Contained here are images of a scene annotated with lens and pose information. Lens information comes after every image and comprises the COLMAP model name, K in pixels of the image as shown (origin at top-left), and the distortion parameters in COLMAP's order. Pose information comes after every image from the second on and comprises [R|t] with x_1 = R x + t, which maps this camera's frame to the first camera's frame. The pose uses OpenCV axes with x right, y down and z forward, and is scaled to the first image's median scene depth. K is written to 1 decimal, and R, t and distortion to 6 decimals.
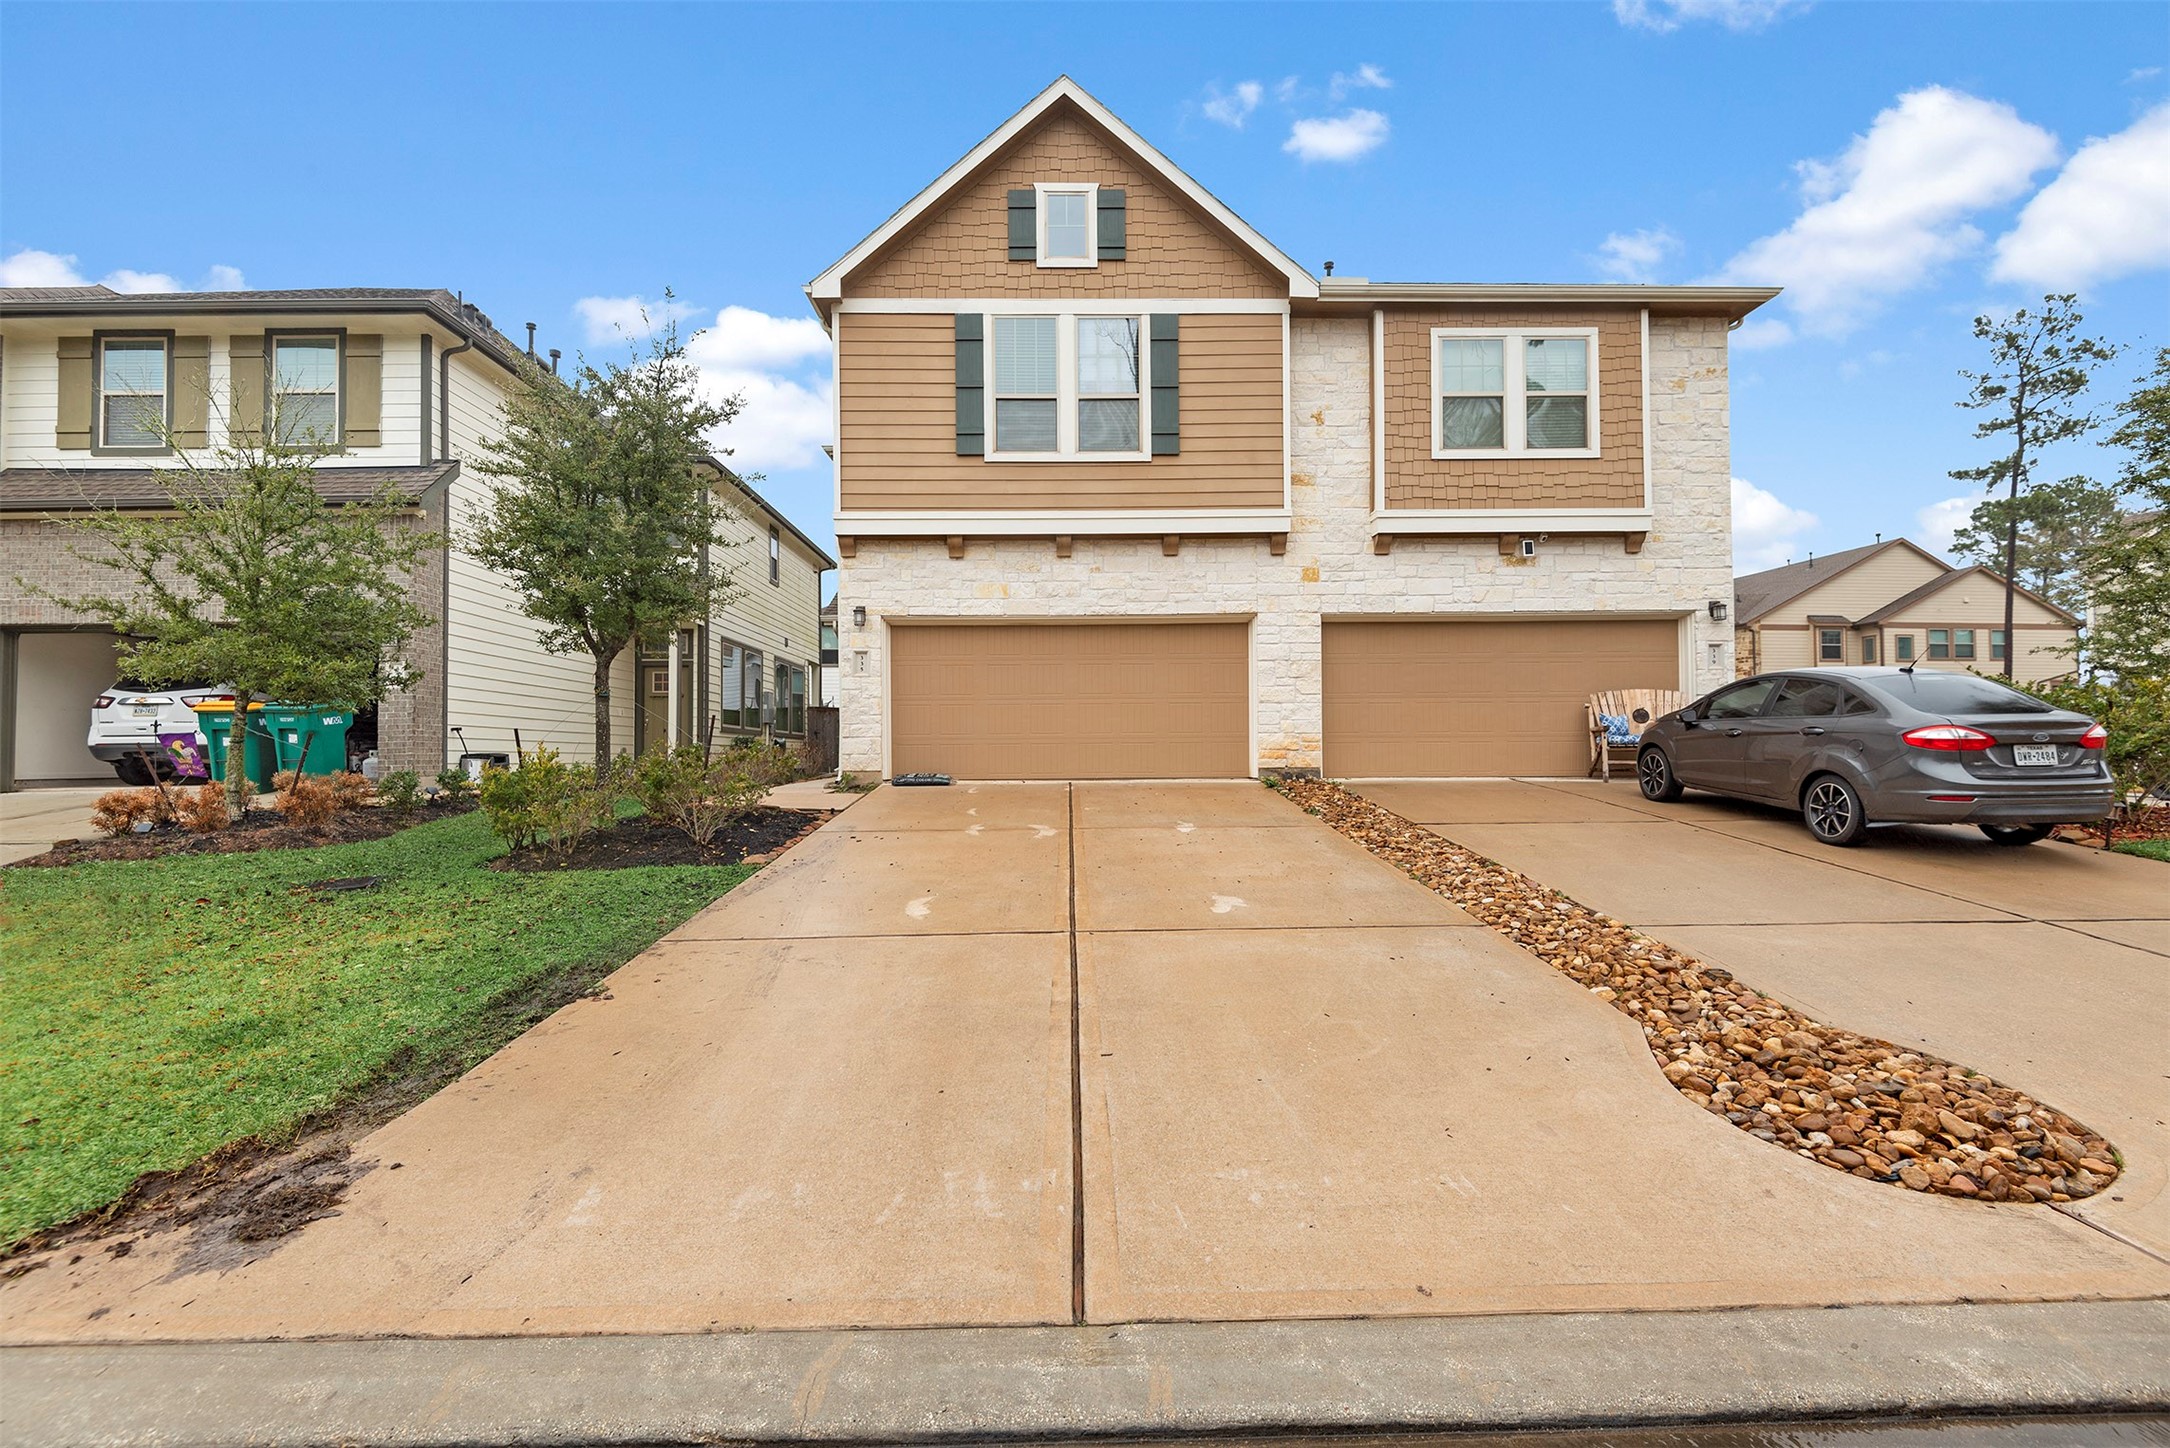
lens RADIAL K [[980.5, 0, 1015.1], [0, 980.5, 754.7], [0, 0, 1]] dist [0.022039, -0.012807]
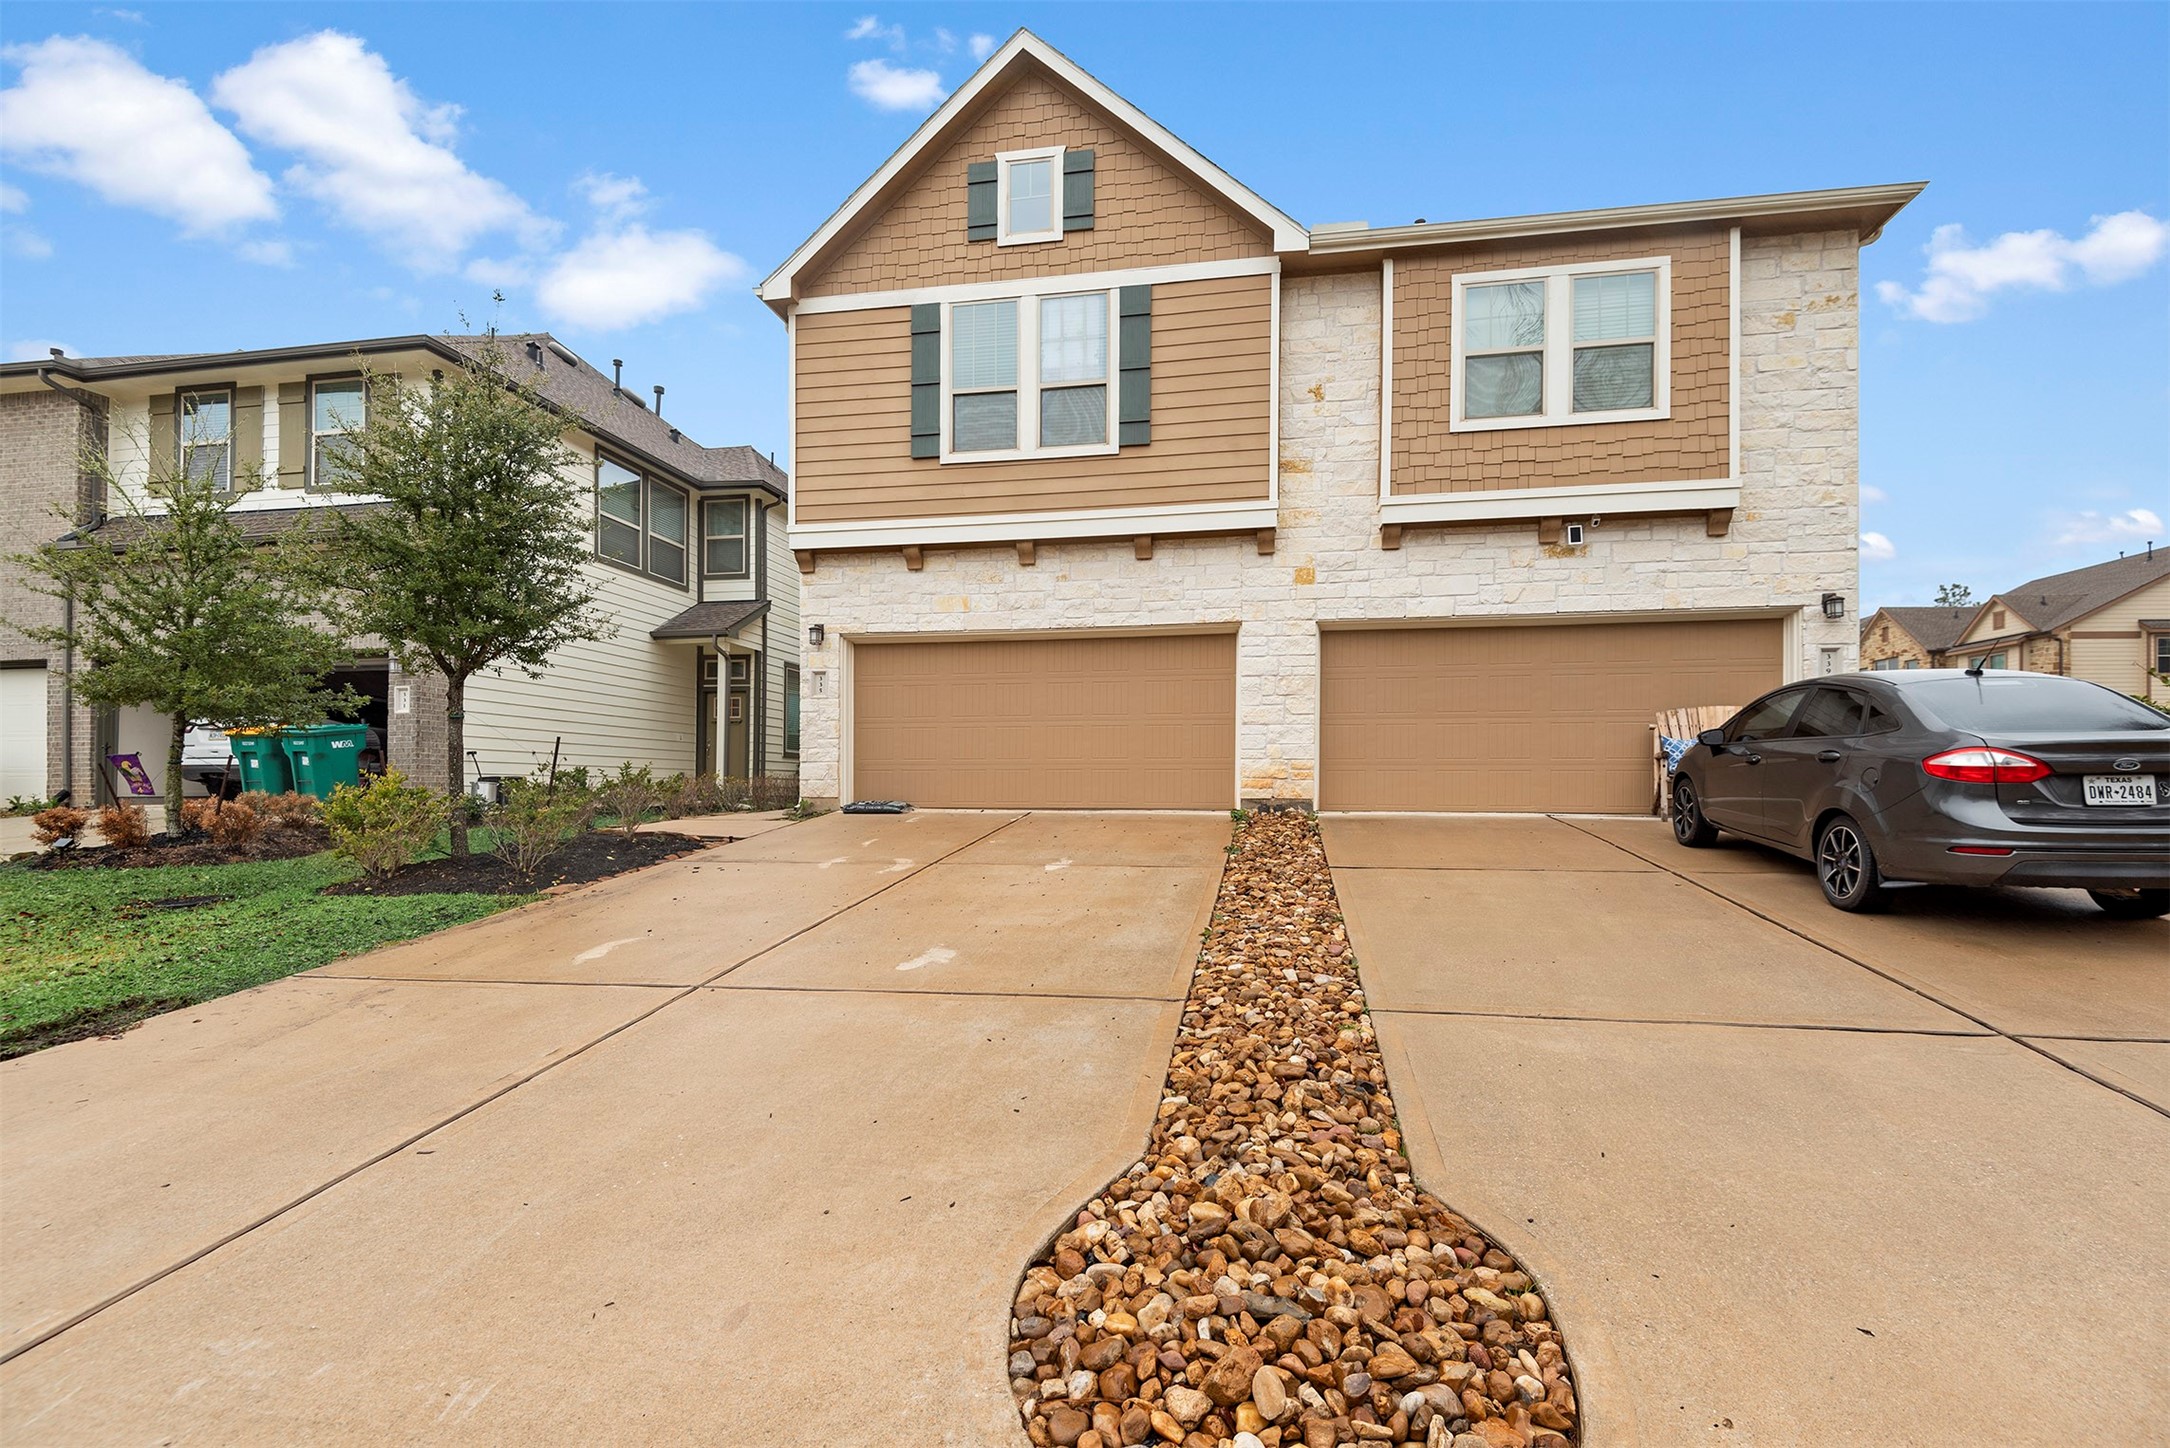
lens RADIAL K [[980.5, 0, 1037.2], [0, 980.5, 798.6], [0, 0, 1]] dist [0.022039, -0.012807]
pose [[0.982217, 0.010922, -0.187429, 0.234506], [-0.007935, 0.999829, 0.016684, 0.000279], [0.187579, -0.014900, 0.982136, 0.103595]]
